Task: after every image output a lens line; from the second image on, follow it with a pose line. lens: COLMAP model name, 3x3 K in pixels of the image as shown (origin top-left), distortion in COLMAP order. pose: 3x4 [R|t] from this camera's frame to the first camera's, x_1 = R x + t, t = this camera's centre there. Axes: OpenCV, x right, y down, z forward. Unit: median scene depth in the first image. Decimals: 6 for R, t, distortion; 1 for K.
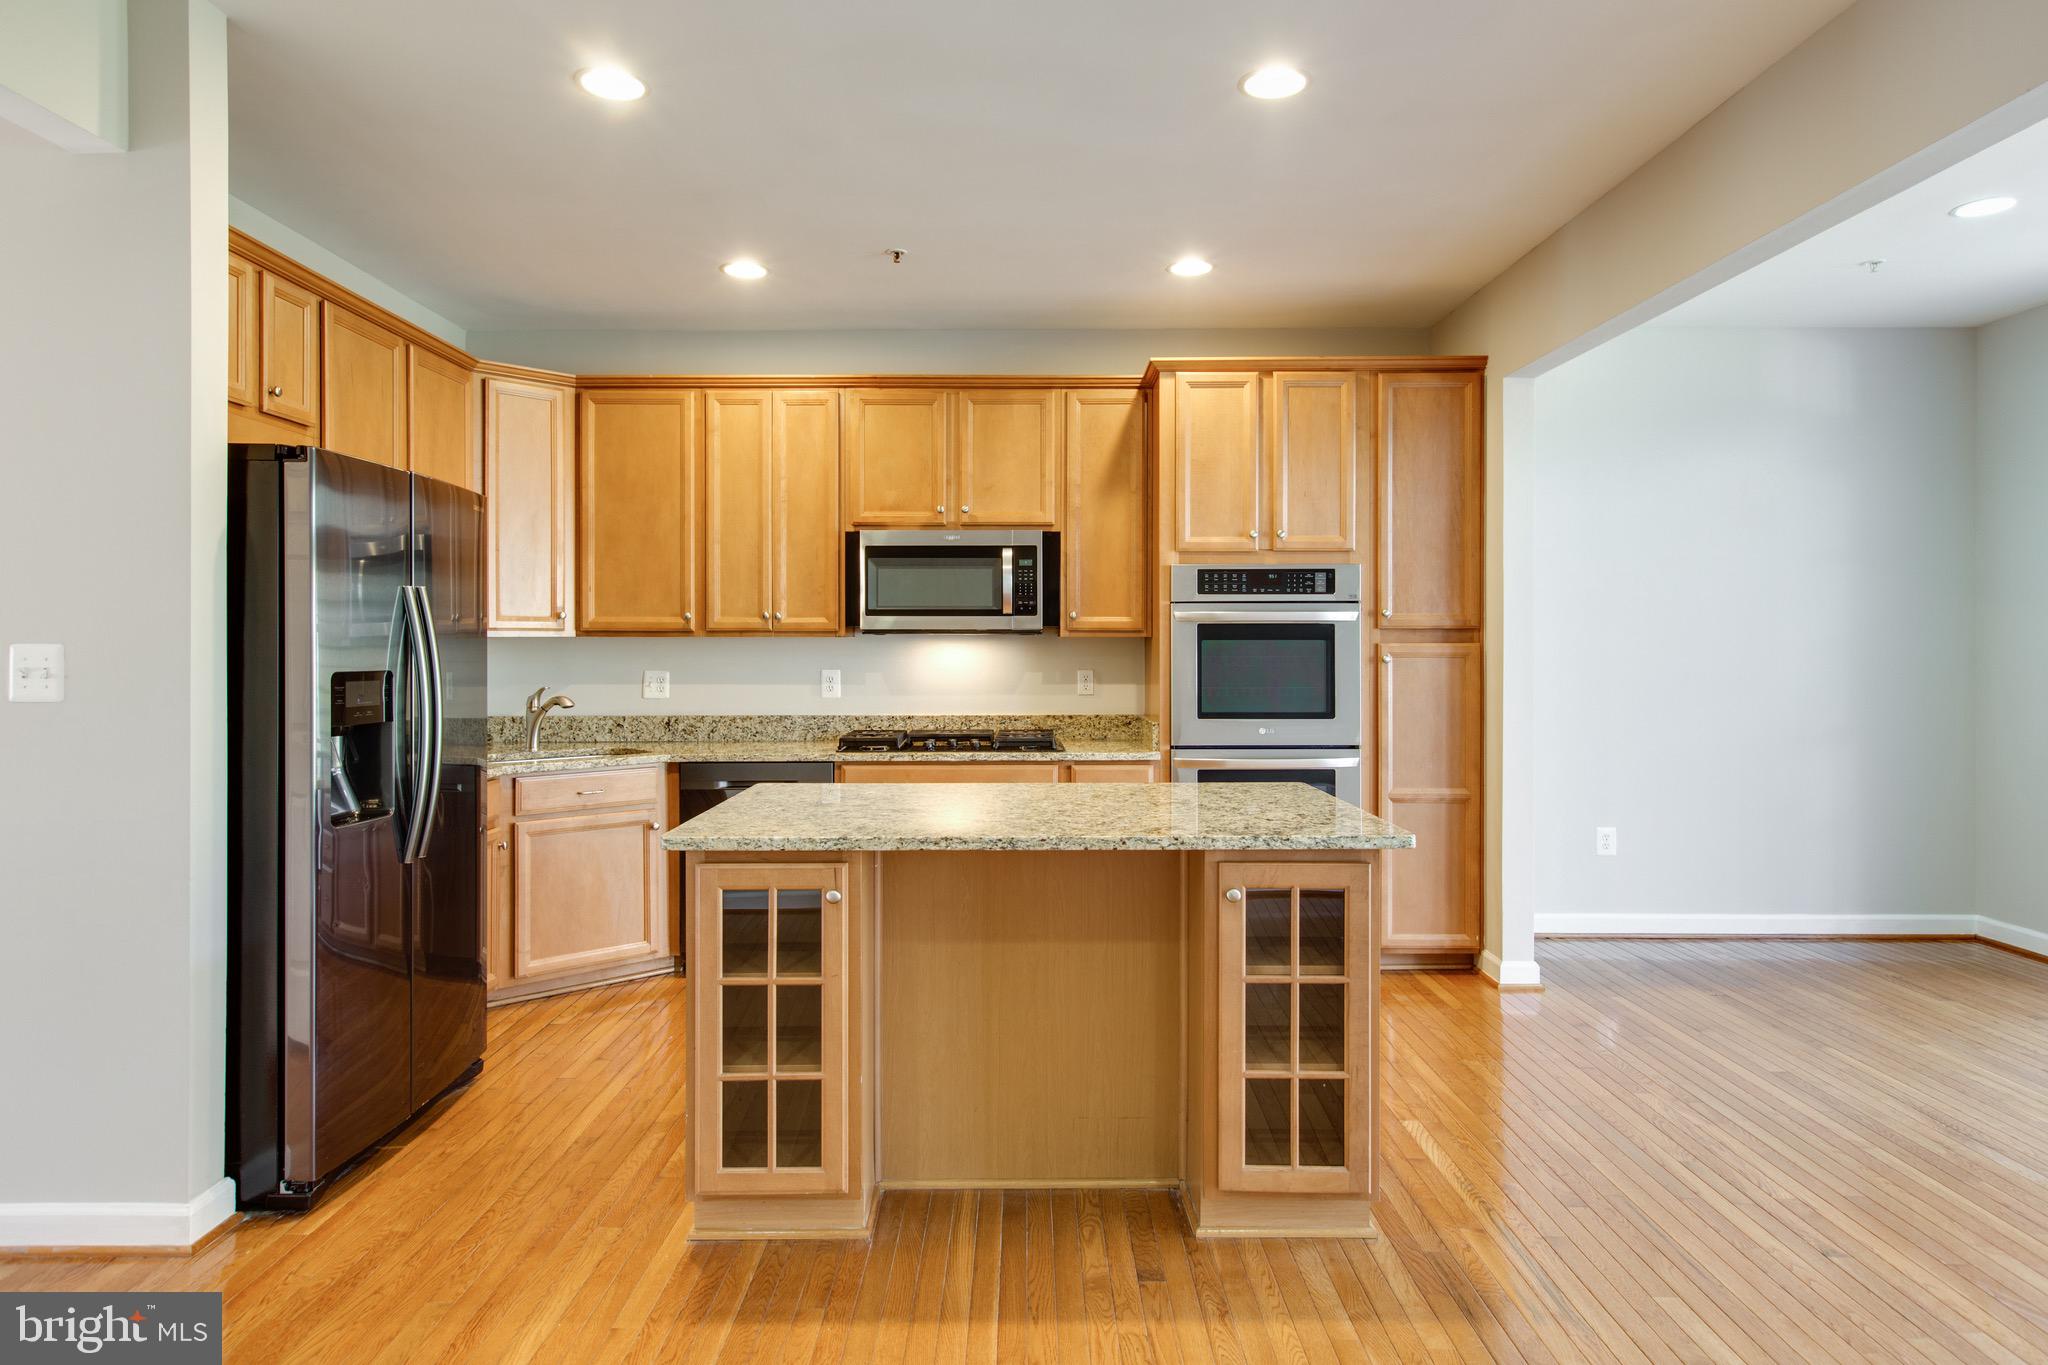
lens RADIAL K [[1193.3, 0, 1020.4], [0, 1193.3, 642.7], [0, 0, 1]] dist [0.002160, 0.000890]
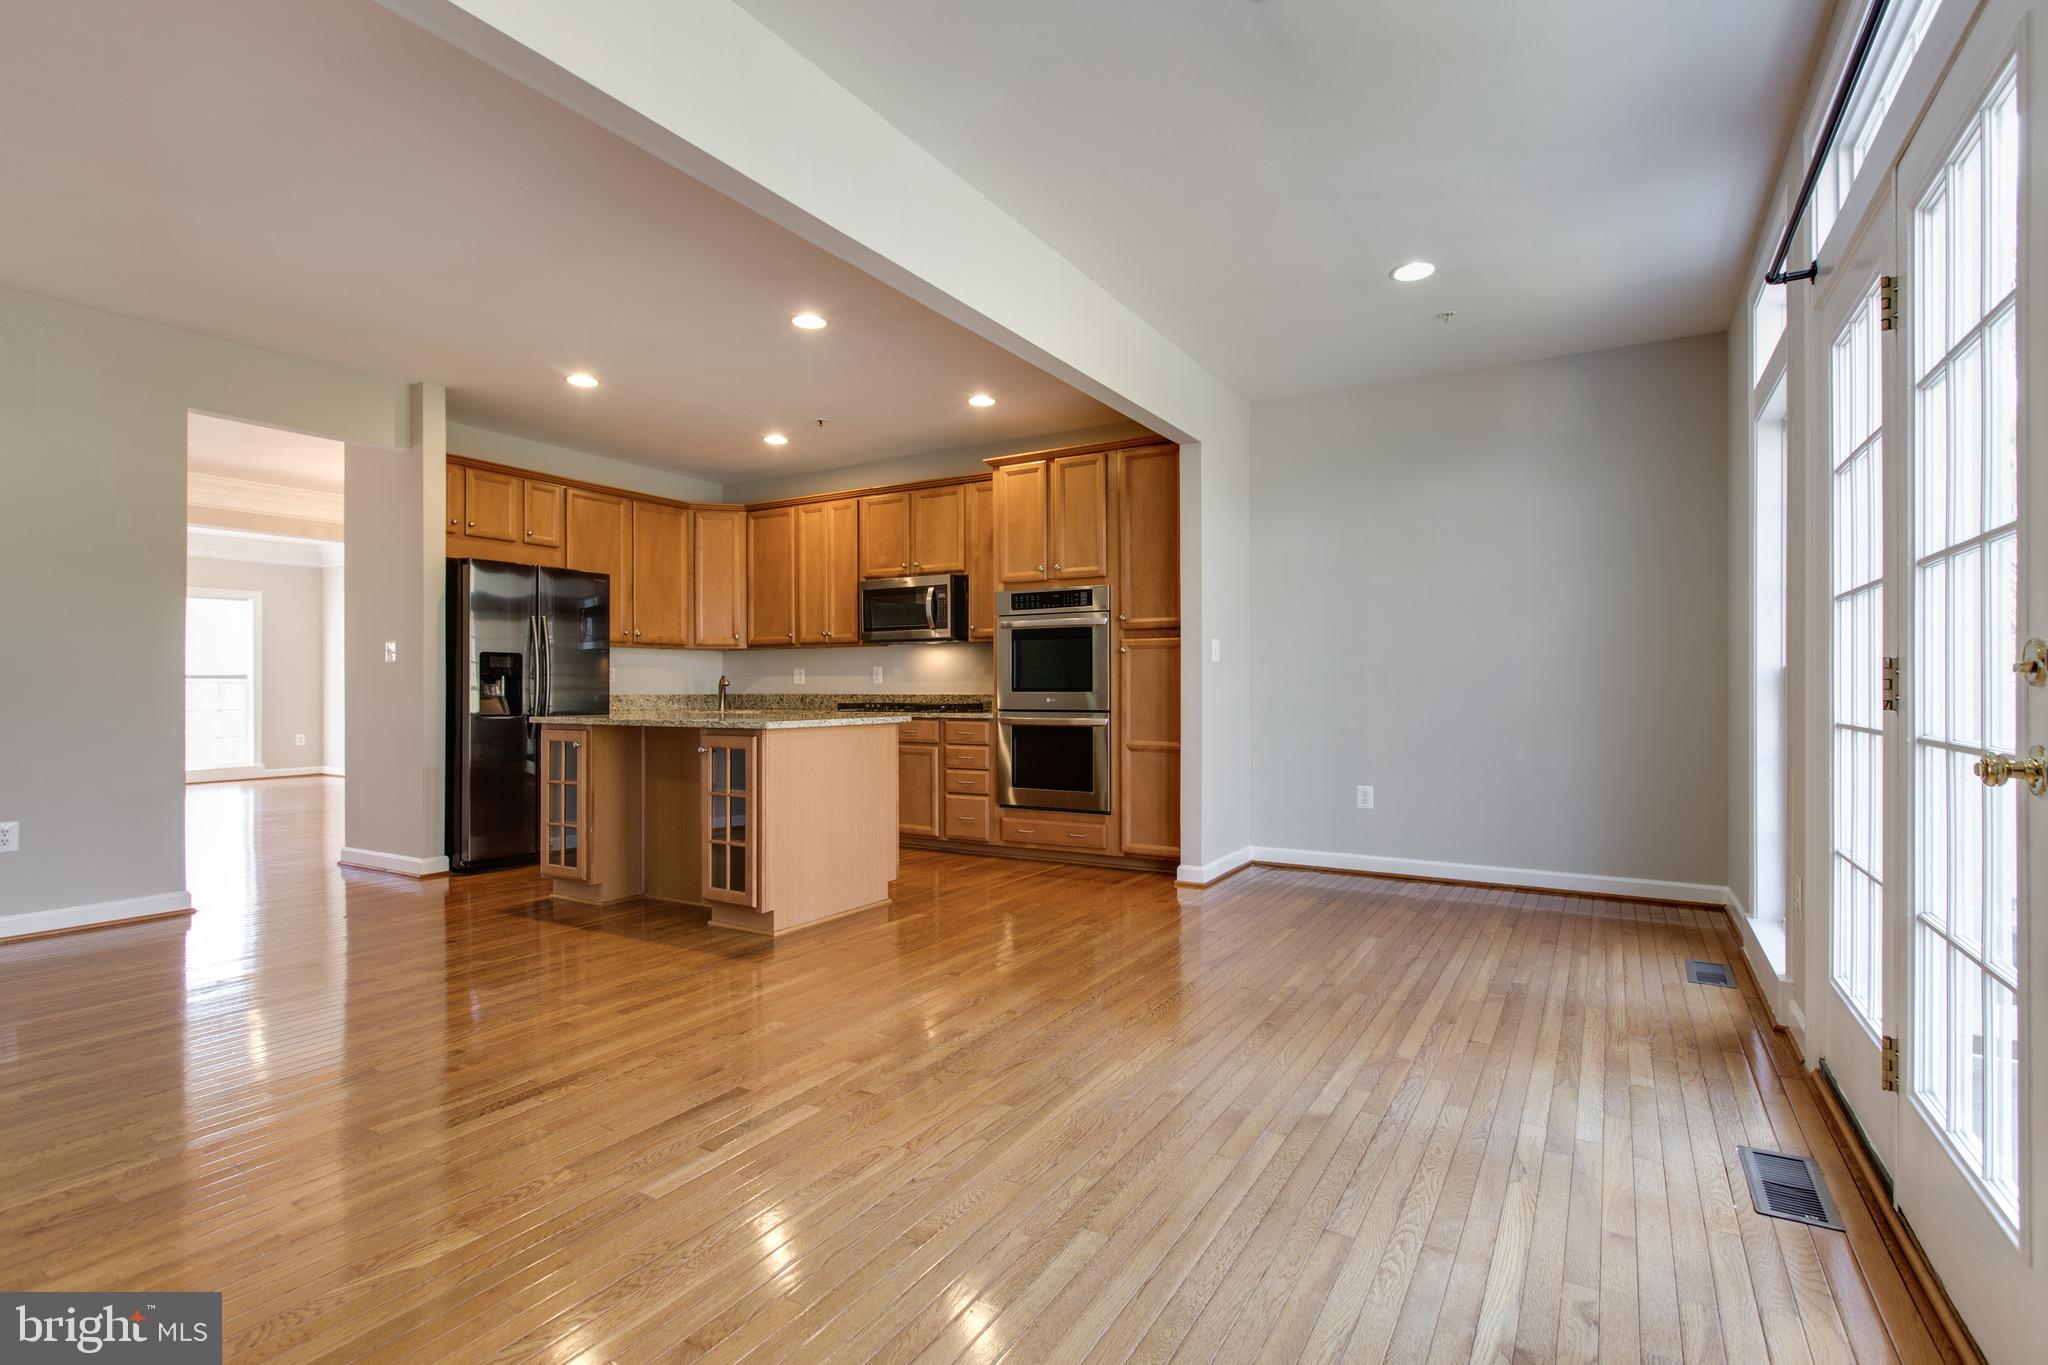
lens RADIAL K [[984.5, 0, 1010.2], [0, 984.5, 681.6], [0, 0, 1]] dist [0.000216, -0.000065]
pose [[0.855430, -0.003600, -0.517906, 0.799766], [0.001454, 0.999989, -0.004549, 0.056597], [0.517917, 0.003138, 0.855425, -0.080694]]
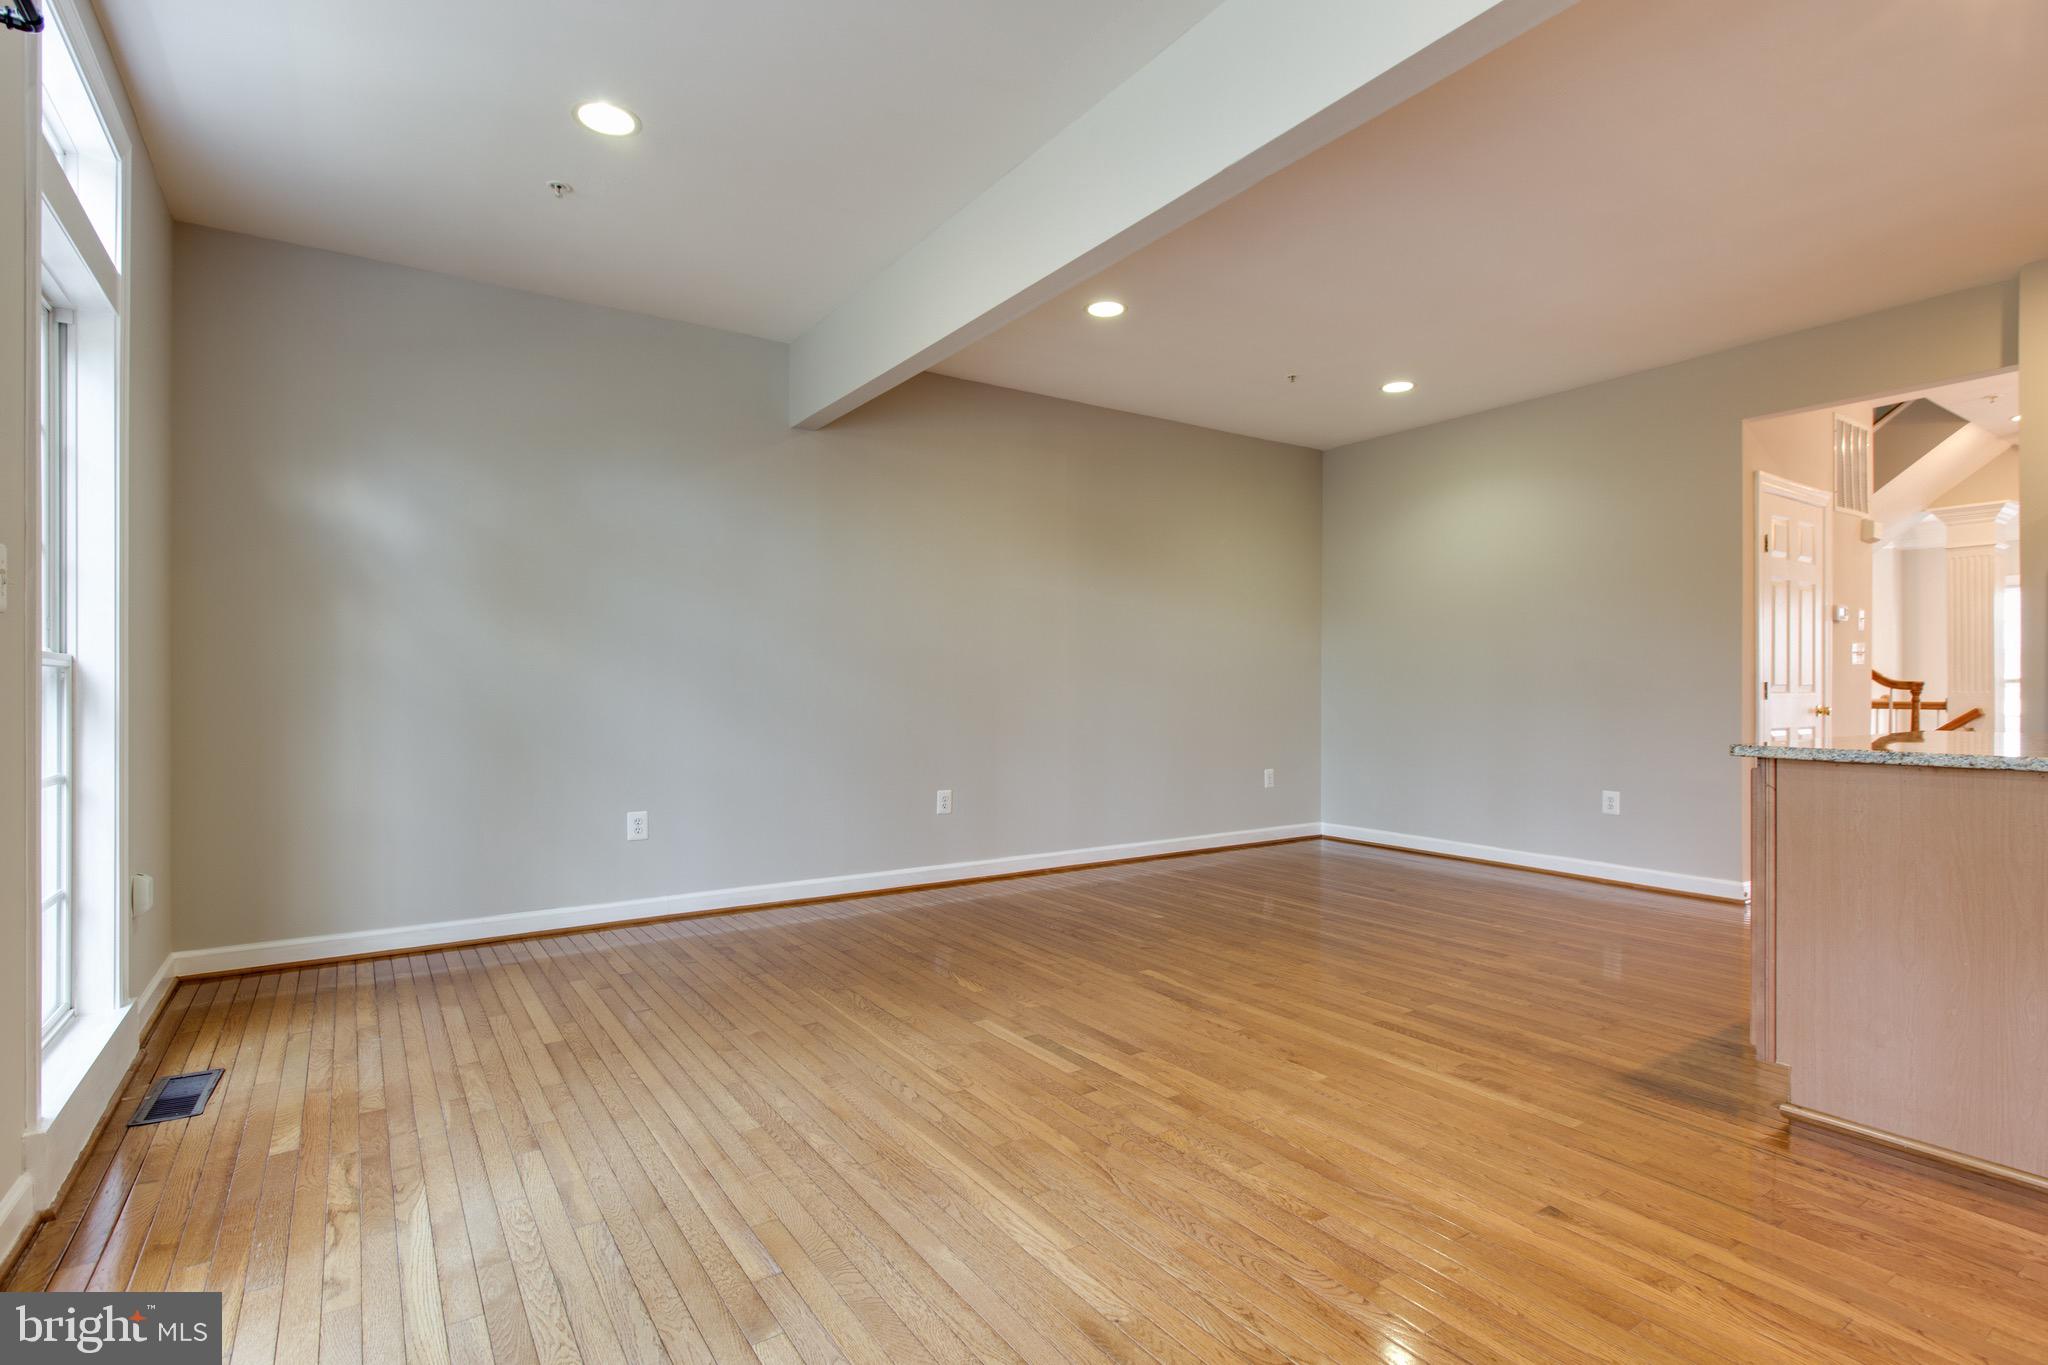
lens RADIAL K [[990.9, 0, 1017.2], [0, 990.9, 683.0], [0, 0, 1]] dist [0.002340, 0.000452]
pose [[-0.829065, -0.002457, -0.559147, 0.789634], [0.002115, 0.999969, -0.007530, 0.058705], [0.559148, -0.007426, -0.829034, 0.769081]]
